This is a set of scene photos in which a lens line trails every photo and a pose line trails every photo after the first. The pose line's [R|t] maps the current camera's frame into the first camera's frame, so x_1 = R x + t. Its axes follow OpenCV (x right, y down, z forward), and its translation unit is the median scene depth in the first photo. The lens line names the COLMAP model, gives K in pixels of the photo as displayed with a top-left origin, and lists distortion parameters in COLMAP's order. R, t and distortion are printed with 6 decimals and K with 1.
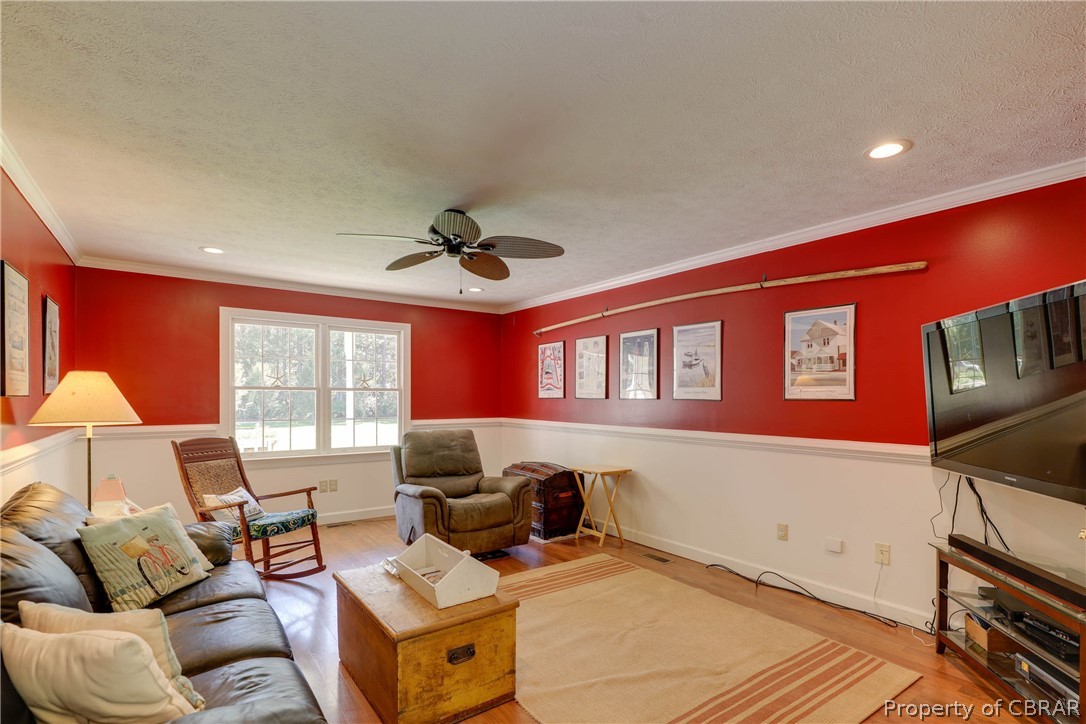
lens RADIAL K [[509.0, 0, 543.7], [0, 509.0, 398.1], [0, 0, 1]] dist [-0.000689, 0.000535]
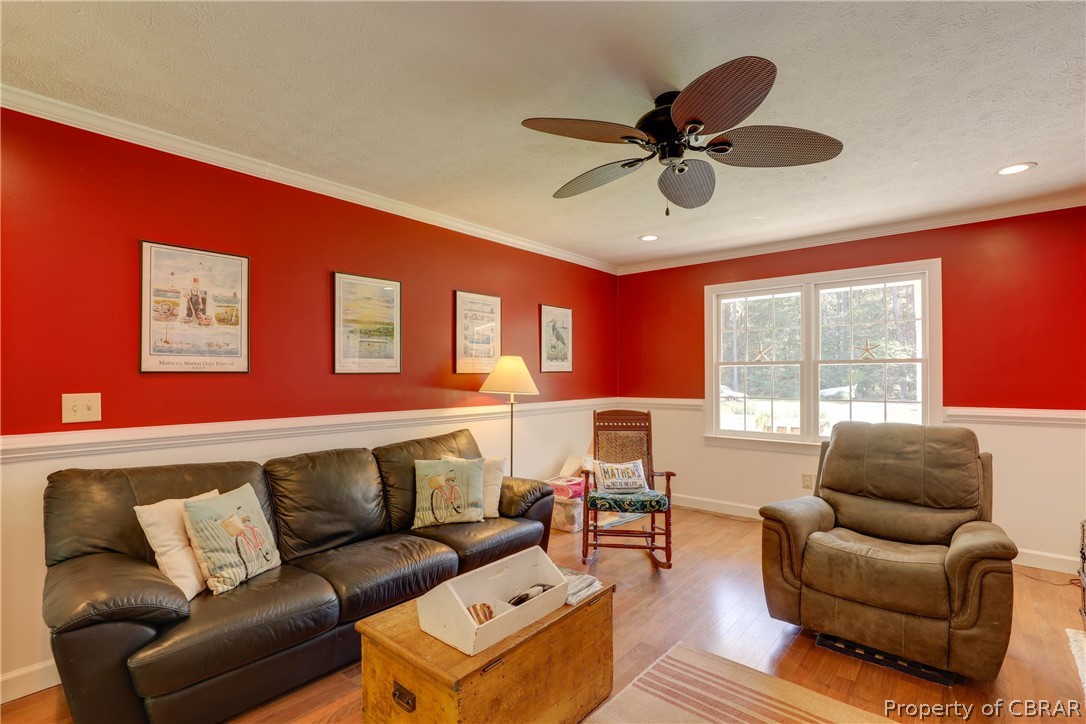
lens RADIAL K [[509.0, 0, 544.4], [0, 509.0, 368.9], [0, 0, 1]] dist [-0.000689, 0.000535]
pose [[0.248187, -0.015709, -0.968585, 0.324377], [0.004326, 0.999877, -0.015108, 0.004318], [0.968702, -0.000441, 0.248225, 0.494731]]
